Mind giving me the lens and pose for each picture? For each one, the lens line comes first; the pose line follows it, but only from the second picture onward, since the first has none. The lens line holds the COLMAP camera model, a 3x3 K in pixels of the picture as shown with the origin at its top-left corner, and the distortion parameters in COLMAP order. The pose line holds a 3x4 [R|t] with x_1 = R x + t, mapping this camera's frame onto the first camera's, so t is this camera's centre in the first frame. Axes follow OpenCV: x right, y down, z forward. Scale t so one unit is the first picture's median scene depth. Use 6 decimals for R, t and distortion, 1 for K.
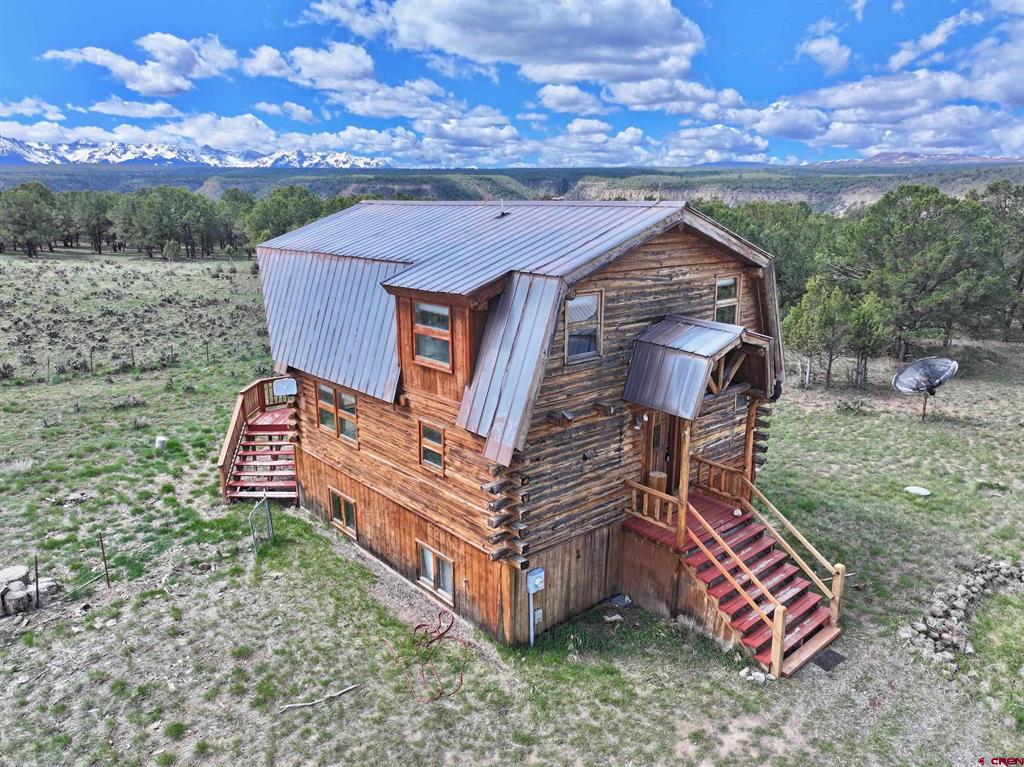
lens RADIAL K [[714.5, 0, 514.0], [0, 714.5, 380.4], [0, 0, 1]] dist [-0.003895, 0.018244]
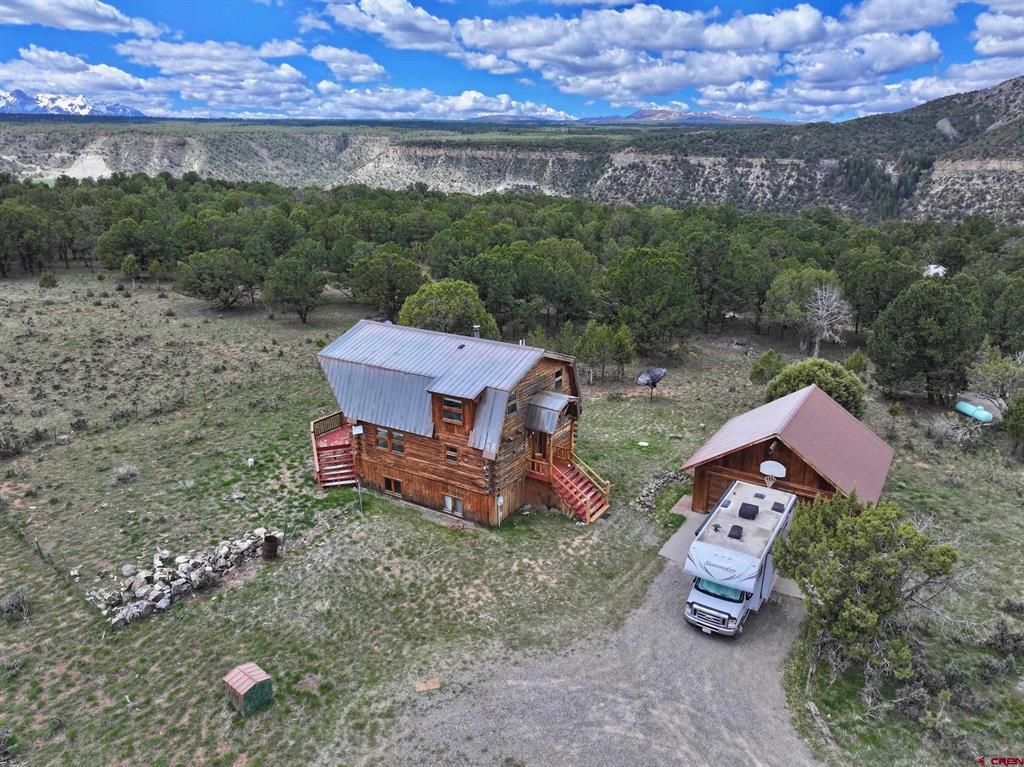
lens RADIAL K [[714.5, 0, 511.1], [0, 714.5, 386.7], [0, 0, 1]] dist [-0.003895, 0.018244]
pose [[0.958911, -0.085709, 0.270452, -0.508889], [0.066626, 0.994647, 0.078985, -0.286751], [-0.275774, -0.057720, 0.959488, -1.260650]]
